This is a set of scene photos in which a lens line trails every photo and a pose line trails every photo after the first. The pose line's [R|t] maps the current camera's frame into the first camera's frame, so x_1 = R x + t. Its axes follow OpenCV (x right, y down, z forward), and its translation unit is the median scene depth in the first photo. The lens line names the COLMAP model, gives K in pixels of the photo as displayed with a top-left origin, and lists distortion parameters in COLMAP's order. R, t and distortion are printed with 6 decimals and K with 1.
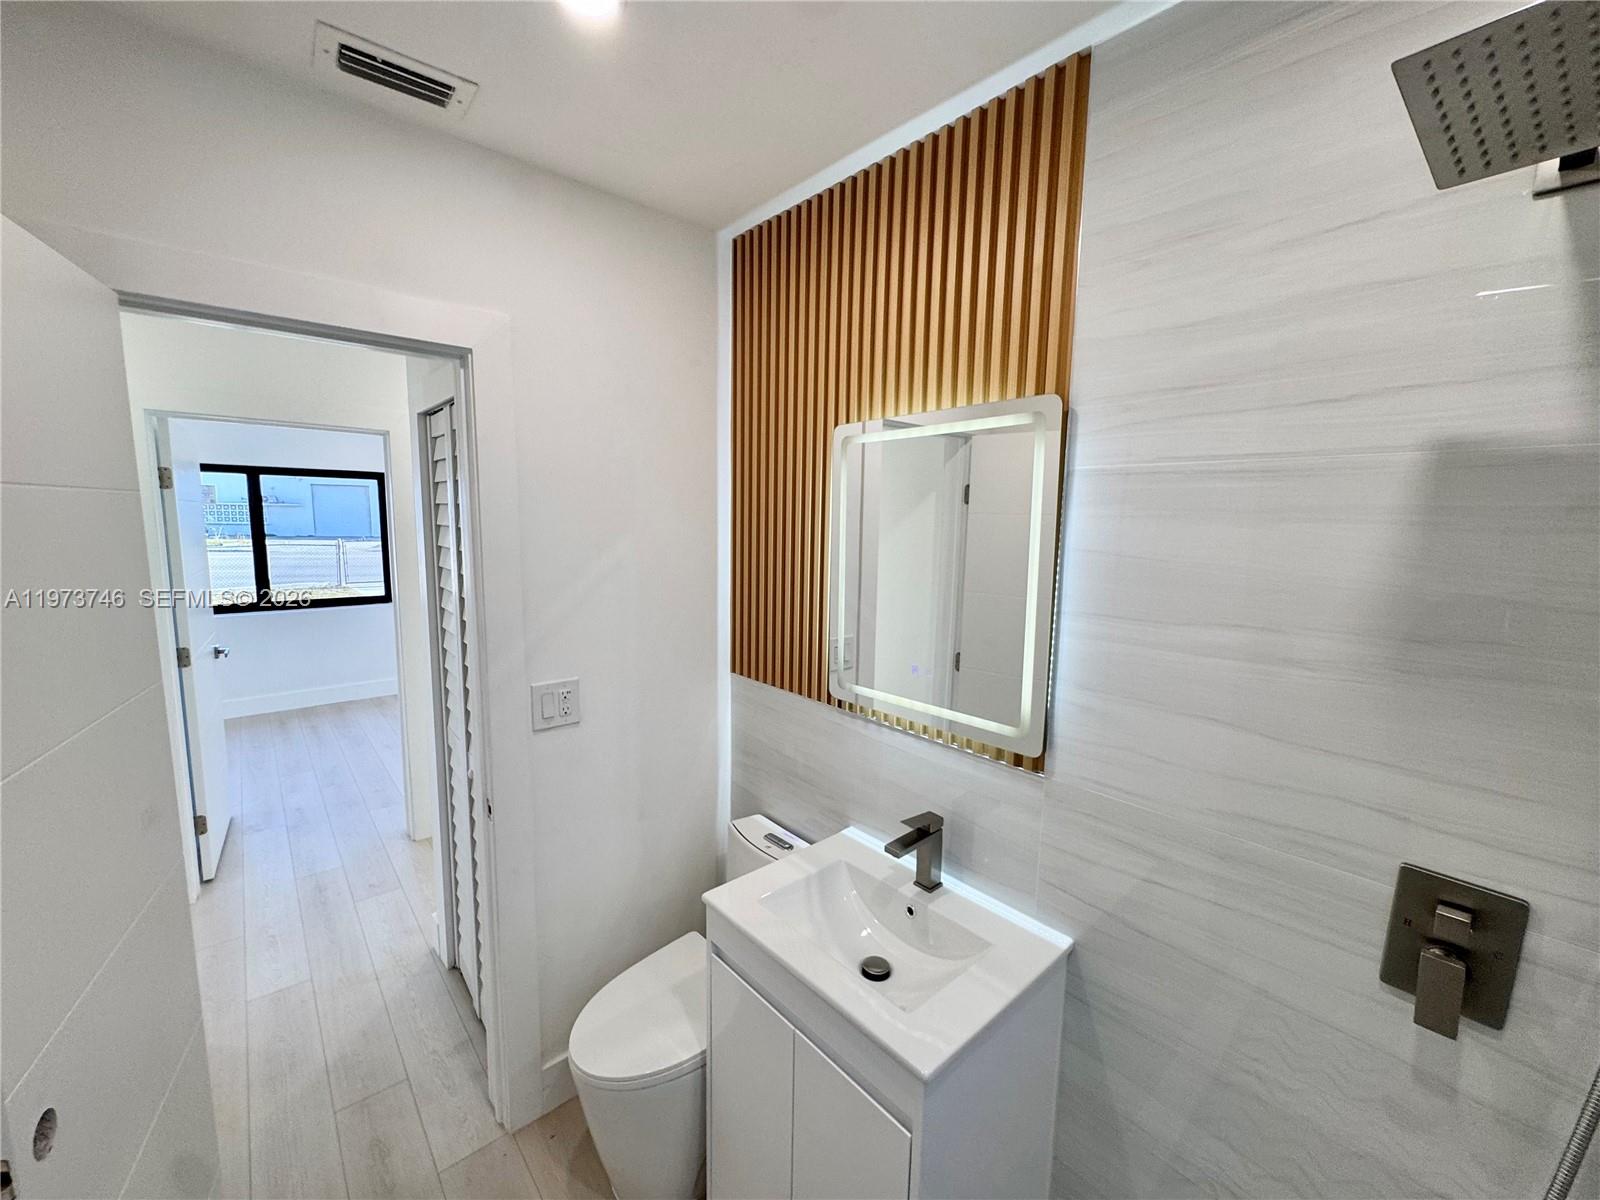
lens RADIAL K [[639.9, 0, 799.3], [0, 639.9, 598.4], [0, 0, 1]] dist [-0.004410, 0.000295]
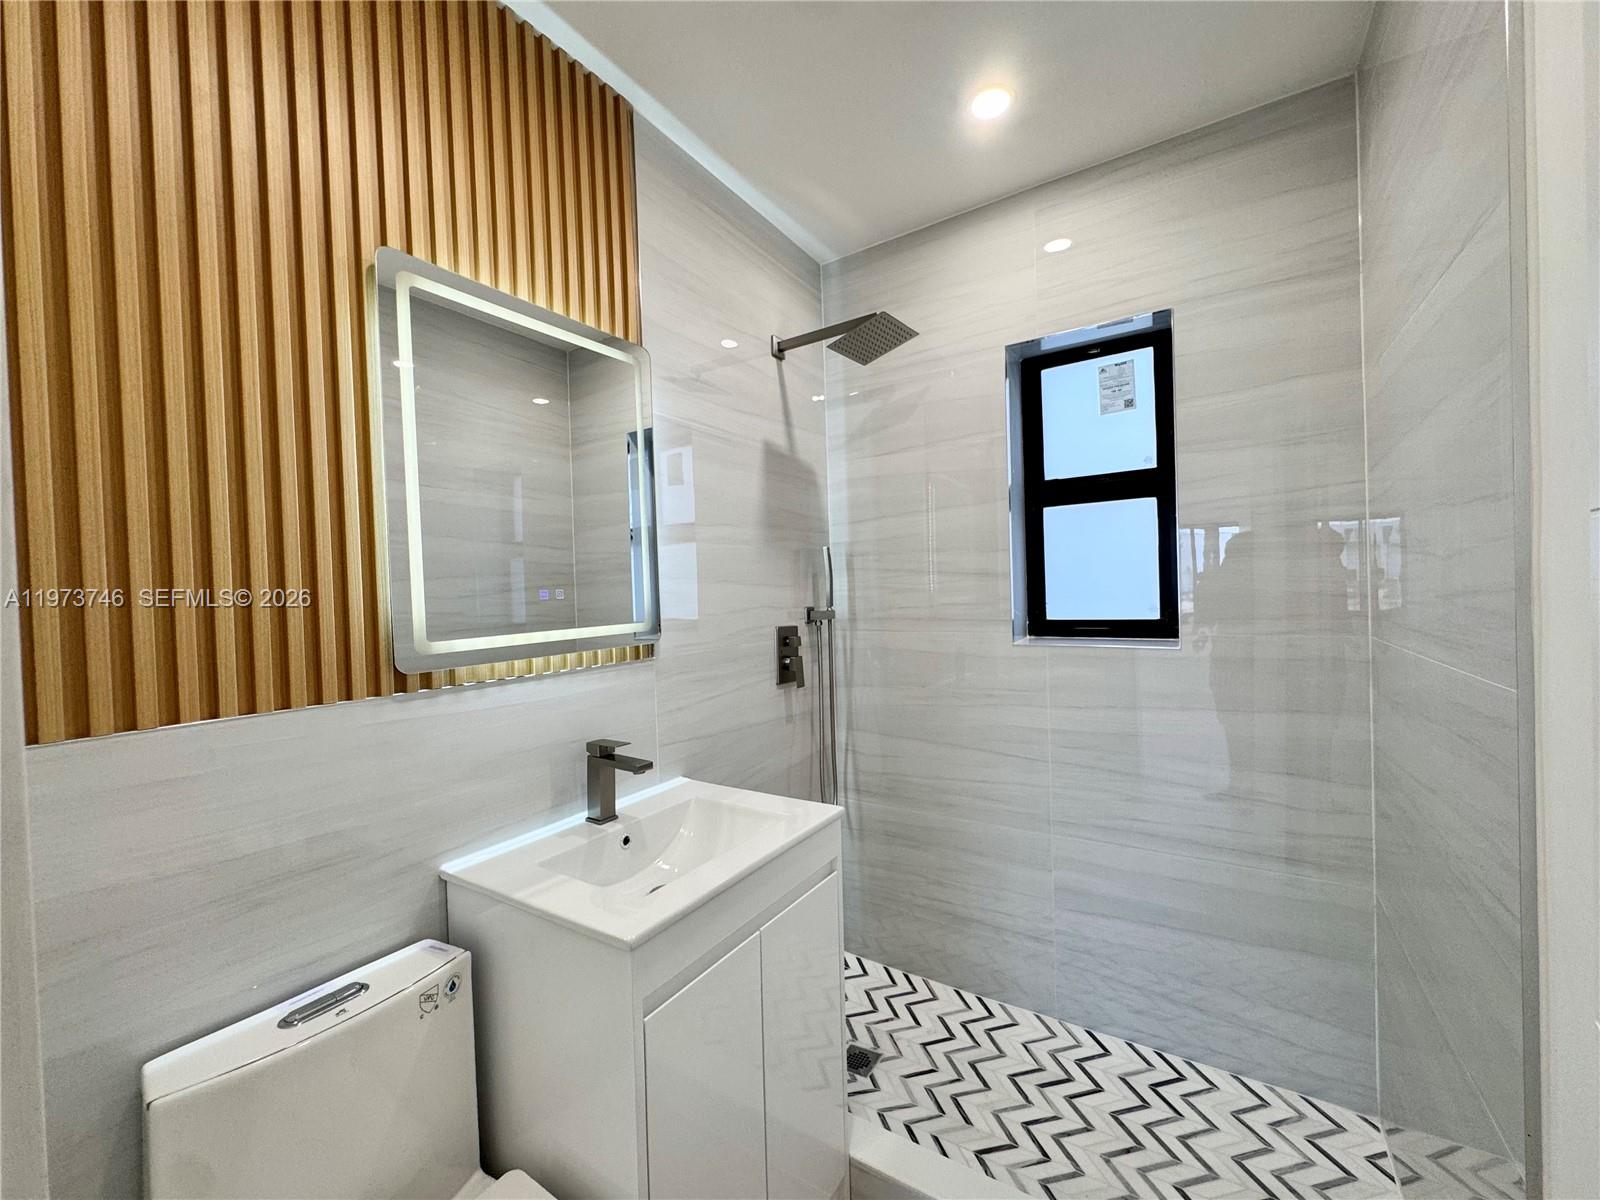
lens RADIAL K [[639.9, 0, 799.3], [0, 639.9, 598.4], [0, 0, 1]] dist [-0.004410, 0.000295]
pose [[-0.270838, -0.019005, 0.962437, -0.903843], [0.146940, 0.987272, 0.060845, 0.138662], [-0.951344, 0.157899, -0.264598, 1.093068]]
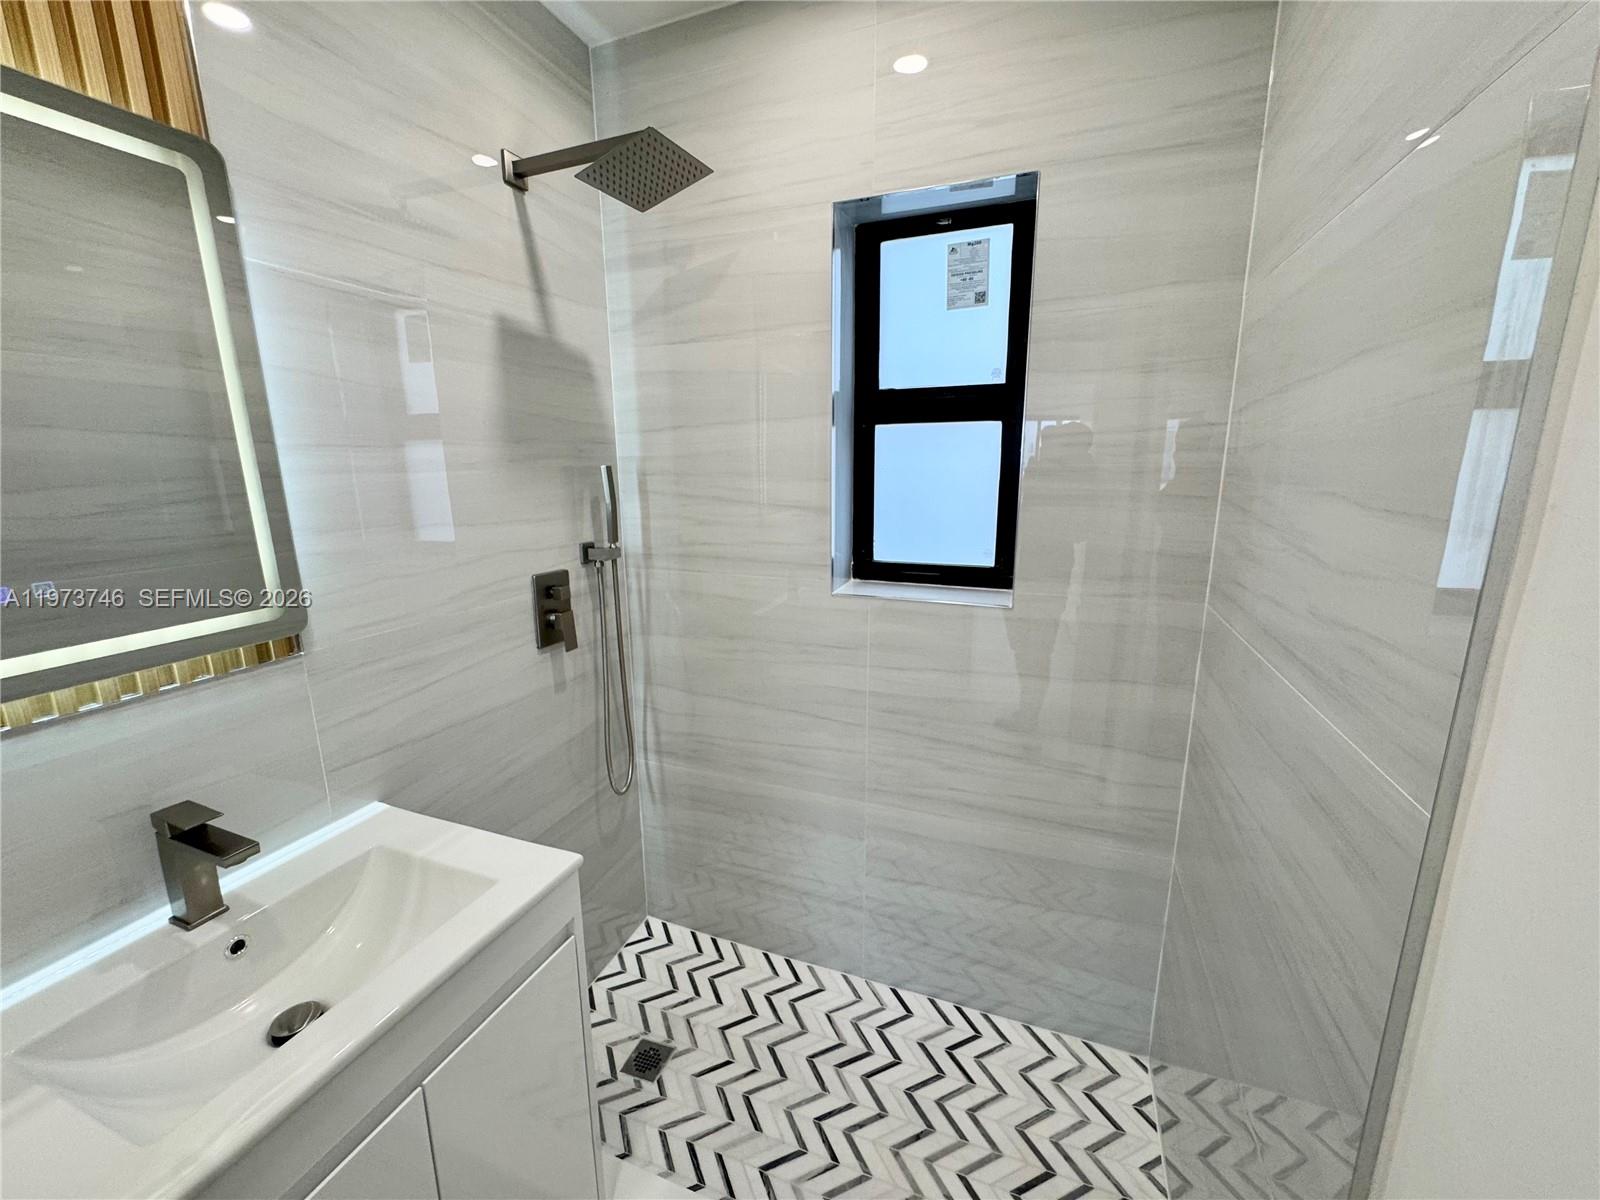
lens RADIAL K [[639.9, 0, 799.3], [0, 639.9, 598.4], [0, 0, 1]] dist [-0.004410, 0.000295]
pose [[-0.461479, -0.197065, 0.864987, -0.641485], [0.111726, 0.954344, 0.277029, 0.056176], [-0.880088, 0.224484, -0.418392, 0.801571]]
